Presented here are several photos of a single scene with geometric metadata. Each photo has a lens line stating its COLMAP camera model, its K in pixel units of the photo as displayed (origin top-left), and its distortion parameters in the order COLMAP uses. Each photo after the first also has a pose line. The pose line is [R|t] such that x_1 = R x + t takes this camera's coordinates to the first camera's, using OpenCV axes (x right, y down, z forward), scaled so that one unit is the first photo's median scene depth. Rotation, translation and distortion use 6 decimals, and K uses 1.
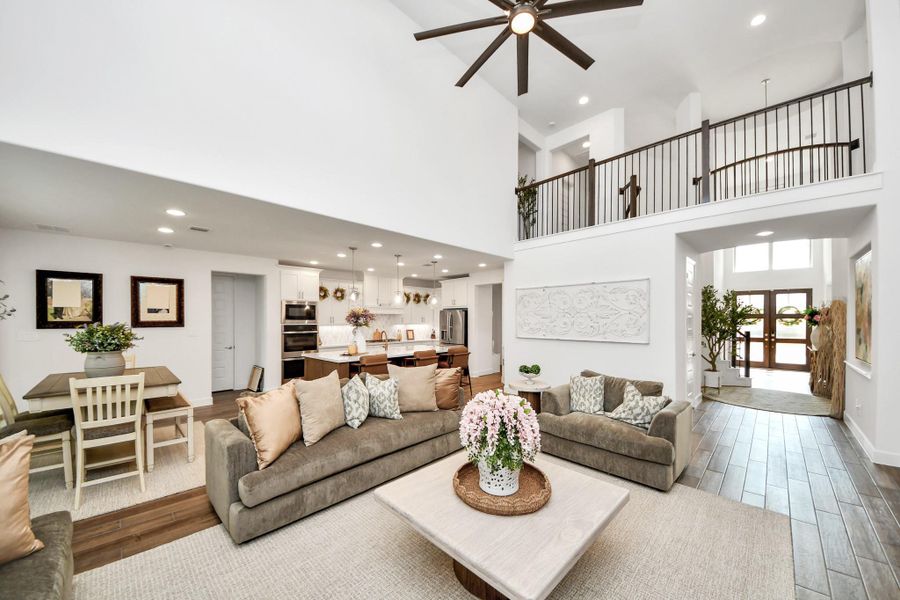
lens RADIAL K [[324.6, 0, 445.2], [0, 324.6, 322.6], [0, 0, 1]] dist [0.005360, -0.007306]
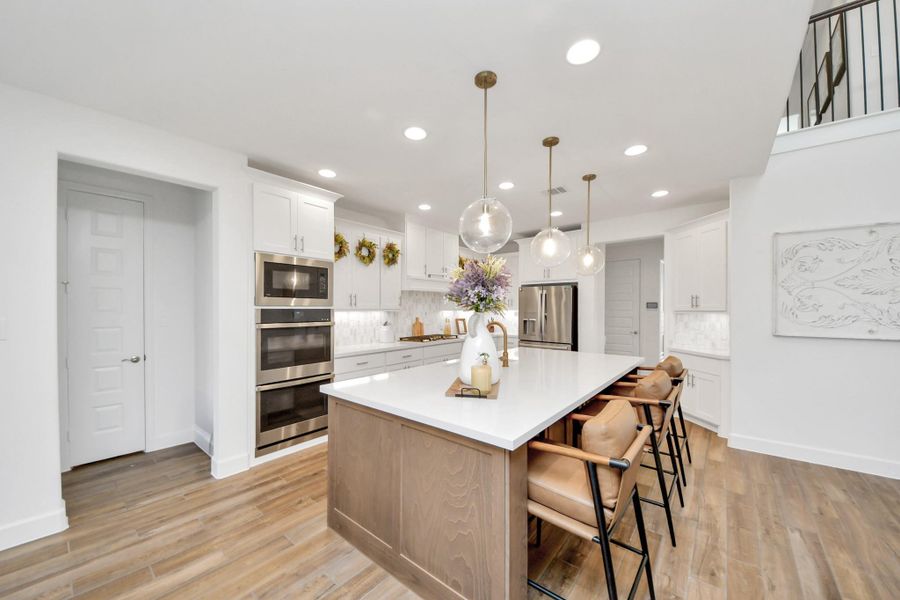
lens RADIAL K [[324.6, 0, 445.2], [0, 324.6, 311.4], [0, 0, 1]] dist [0.005360, -0.007306]
pose [[0.995854, 0.001657, 0.090947, -0.281164], [-0.001724, 0.999998, 0.000662, 0.010362], [-0.090946, -0.000816, 0.995856, 0.527586]]
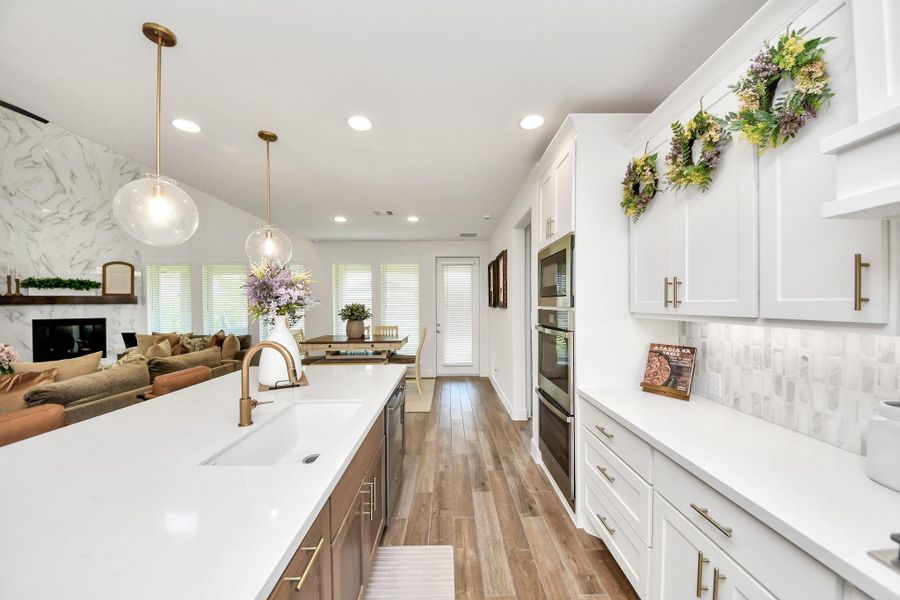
lens RADIAL K [[324.6, 0, 448.0], [0, 324.6, 307.1], [0, 0, 1]] dist [0.005360, -0.007306]
pose [[-0.704012, 0.010708, -0.710107, -0.105007], [-0.000999, 0.999870, 0.016069, -0.002382], [0.710187, 0.012022, -0.703910, 1.182847]]
